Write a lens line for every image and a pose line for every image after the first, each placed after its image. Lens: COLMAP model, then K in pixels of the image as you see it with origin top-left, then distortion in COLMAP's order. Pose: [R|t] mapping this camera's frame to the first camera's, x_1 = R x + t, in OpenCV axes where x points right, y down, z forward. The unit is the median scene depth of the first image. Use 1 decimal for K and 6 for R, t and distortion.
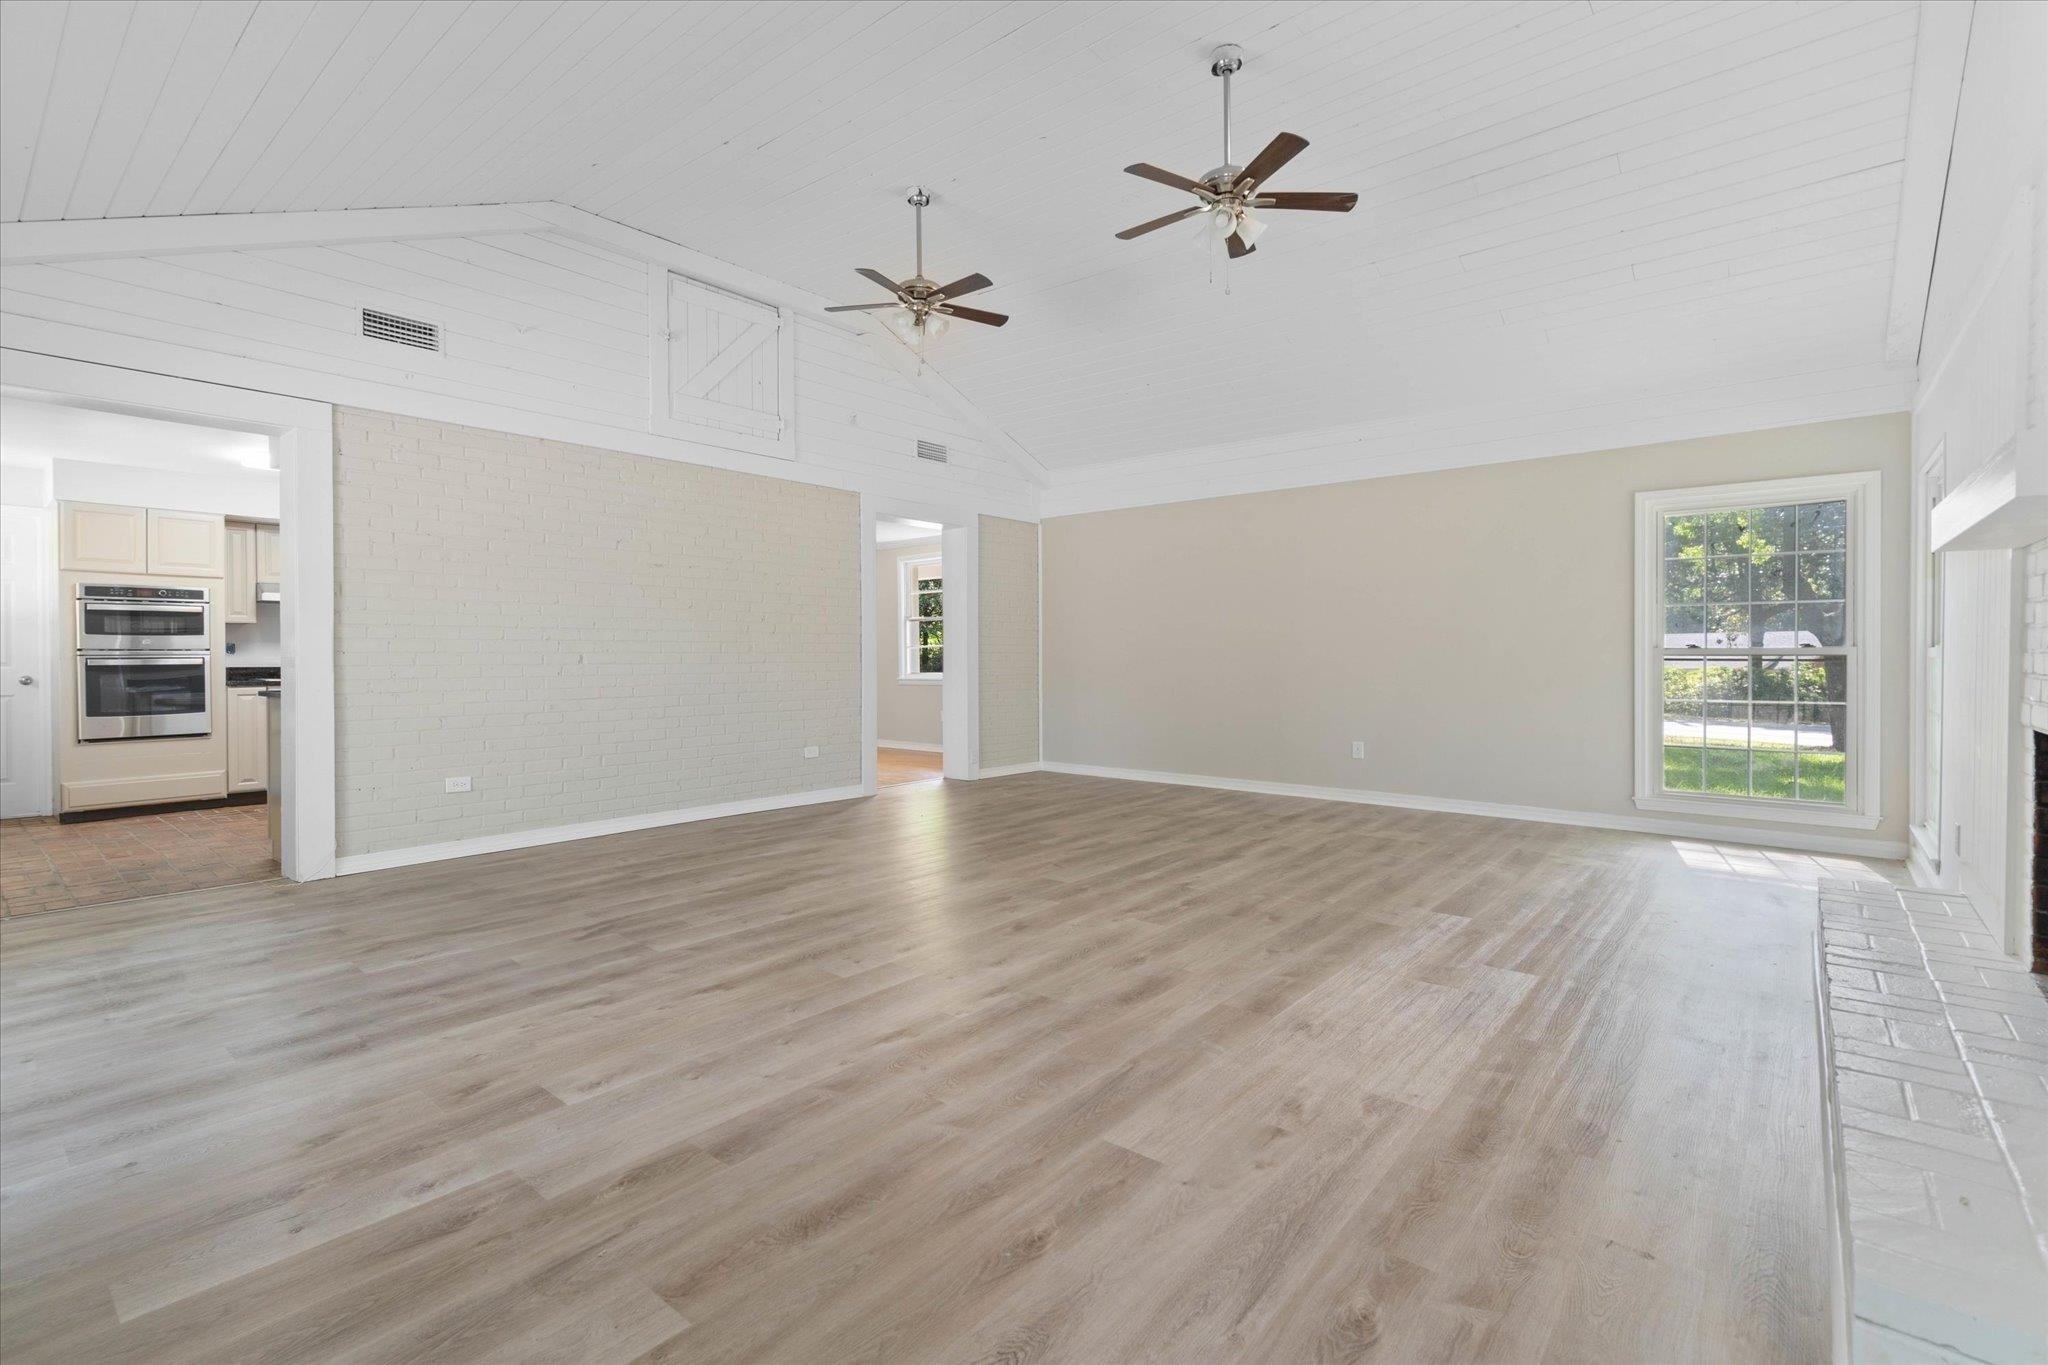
lens RADIAL K [[924.9, 0, 1026.8], [0, 924.9, 666.0], [0, 0, 1]] dist [-0.005580, 0.001404]
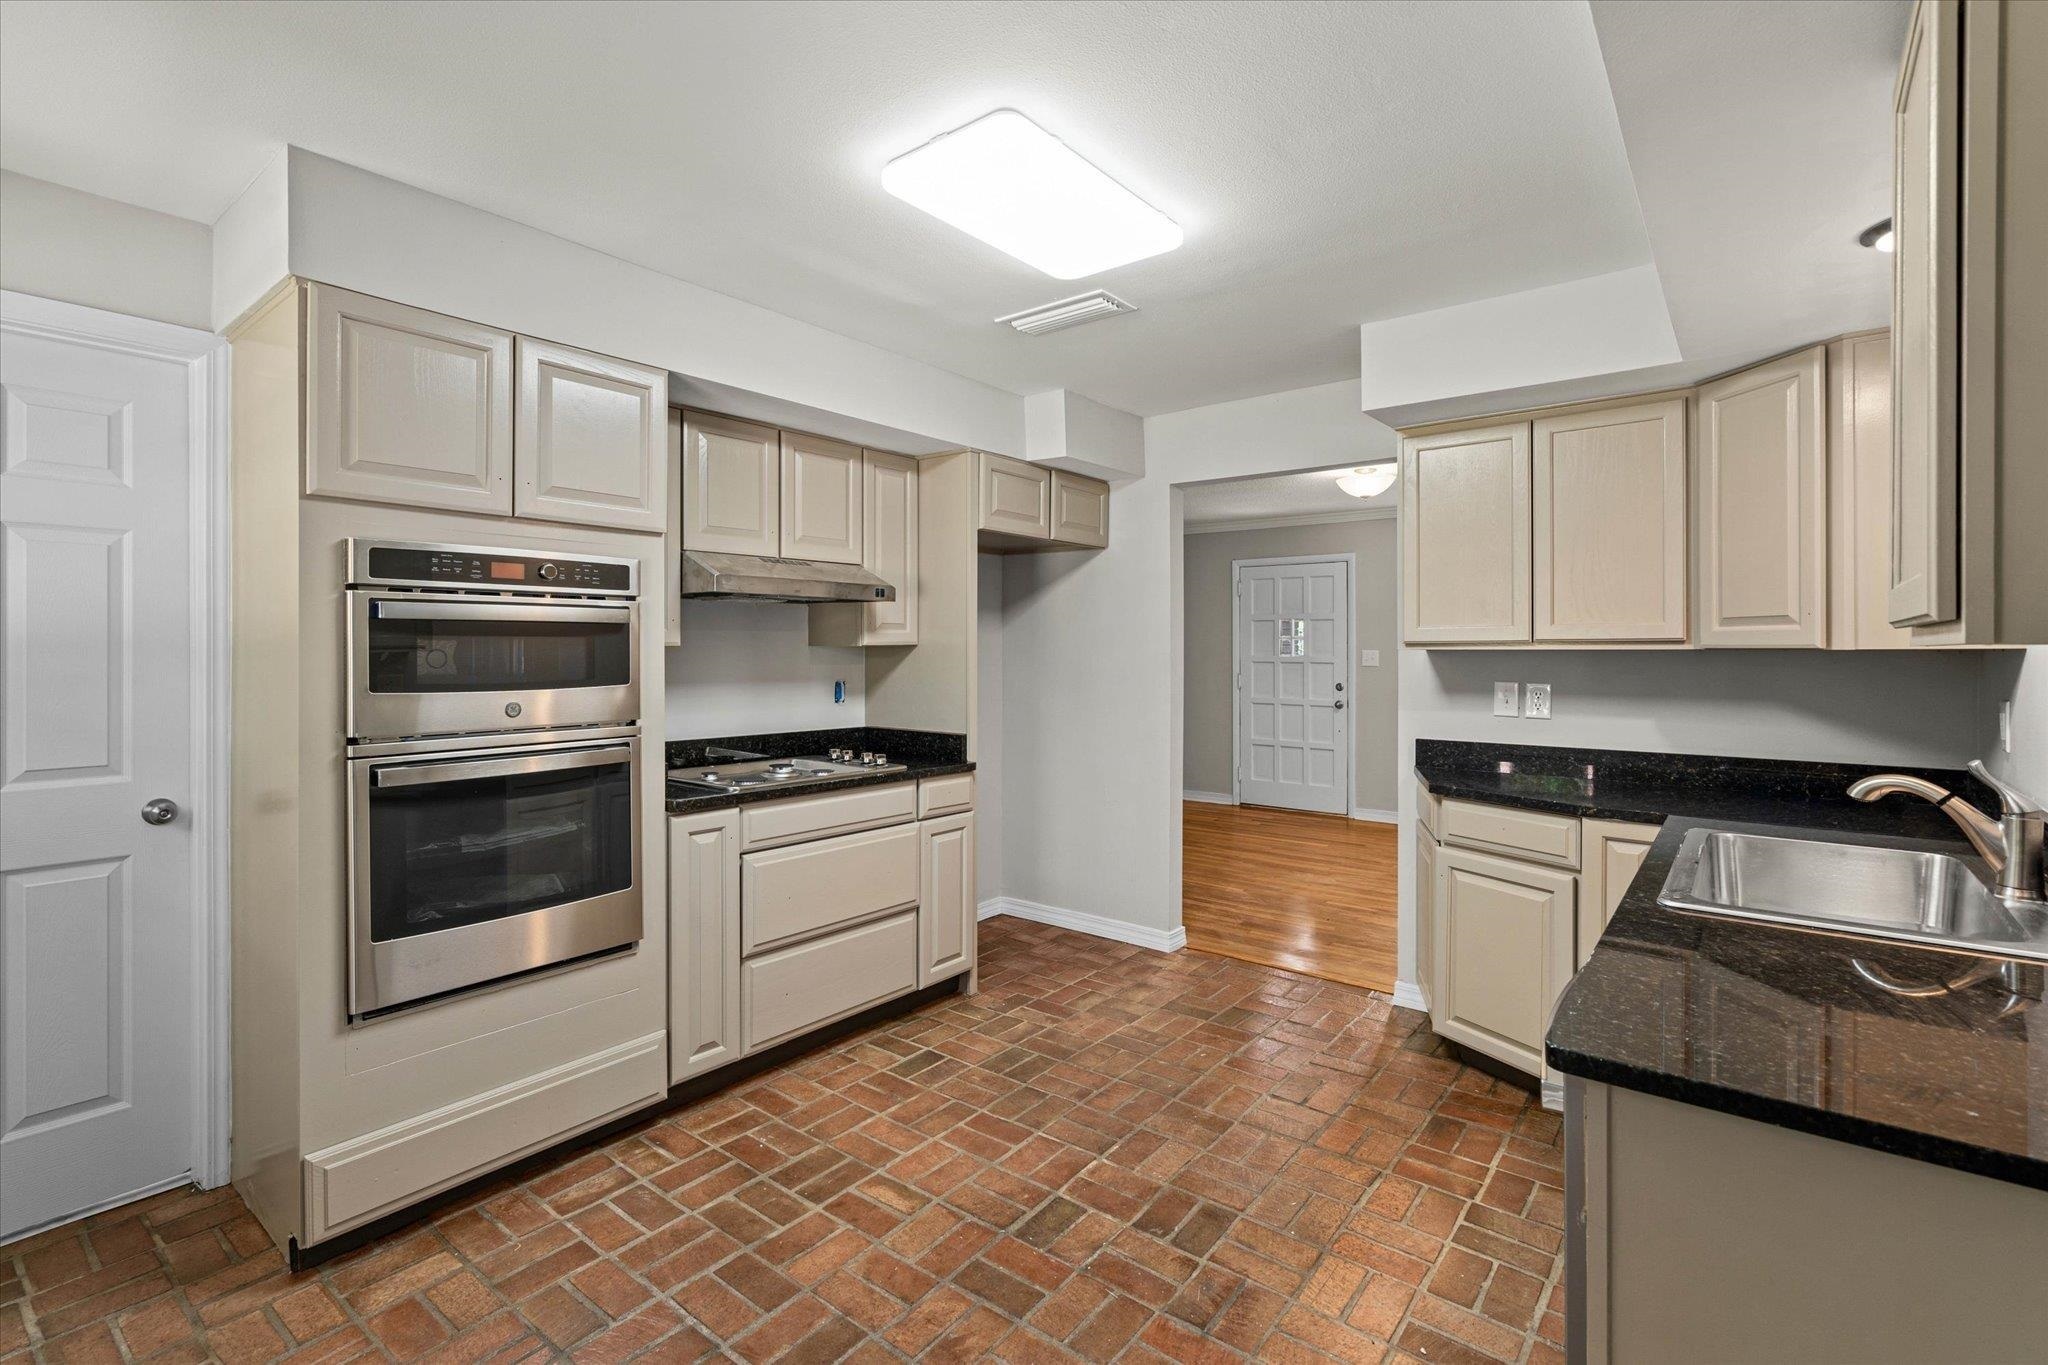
lens RADIAL K [[924.9, 0, 1034.8], [0, 924.9, 649.3], [0, 0, 1]] dist [-0.005580, 0.001404]
pose [[0.999548, 0.001923, 0.029987, -0.759027], [-0.001473, 0.999886, -0.015024, -0.043240], [-0.030012, 0.014974, 0.999437, 0.631578]]
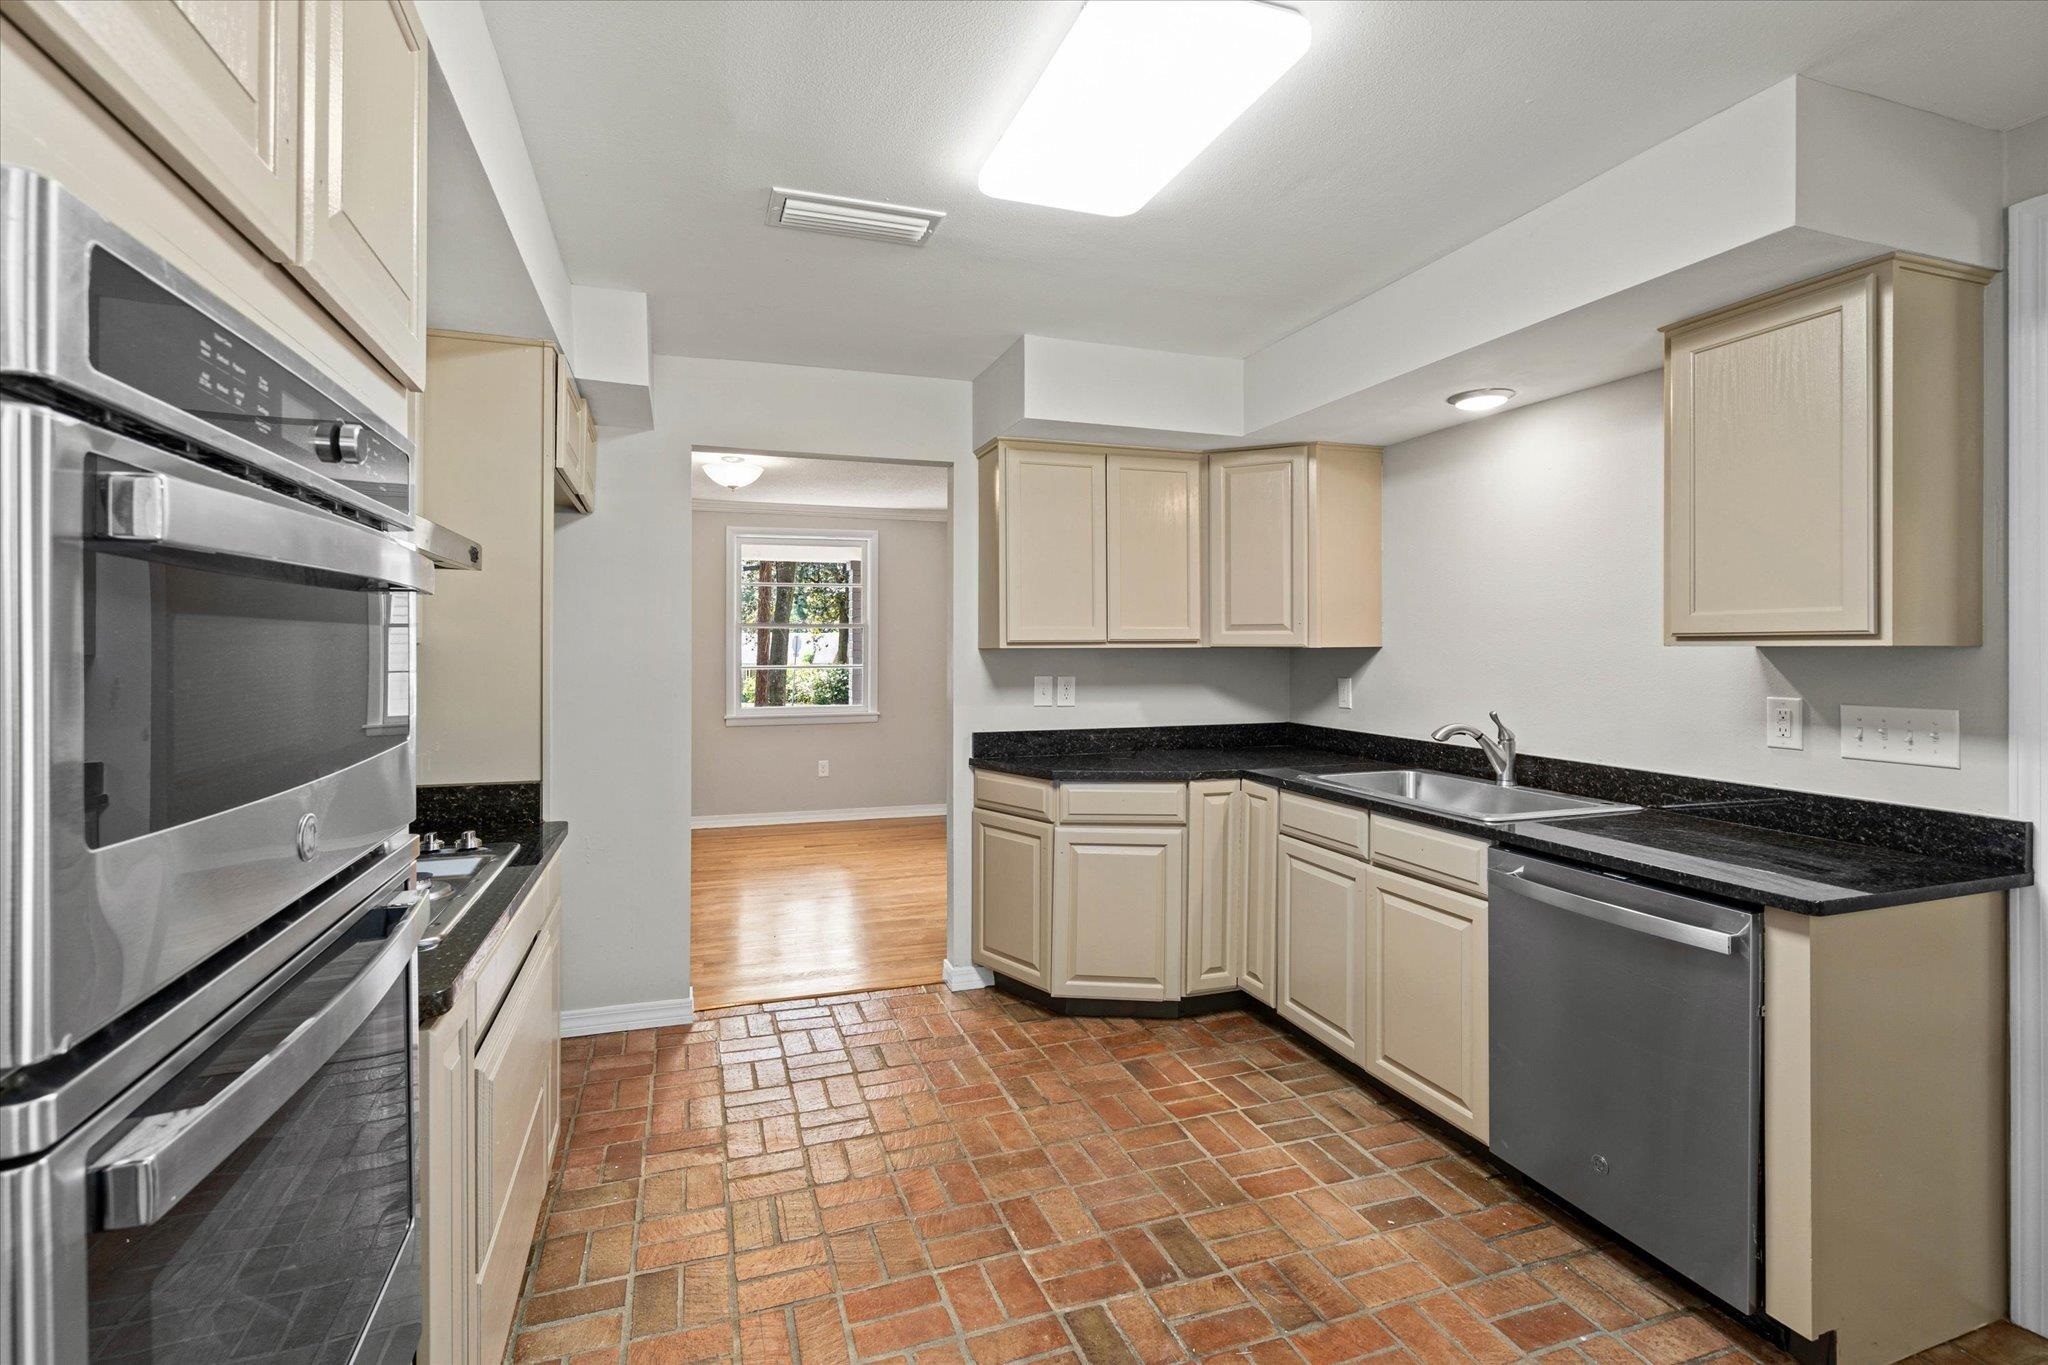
lens RADIAL K [[924.9, 0, 1013.2], [0, 924.9, 645.4], [0, 0, 1]] dist [-0.005580, 0.001404]
pose [[0.525710, 0.000644, 0.850663, -1.000516], [0.013631, 0.999865, -0.009181, -0.047703], [-0.850554, 0.016422, 0.525631, 0.849702]]
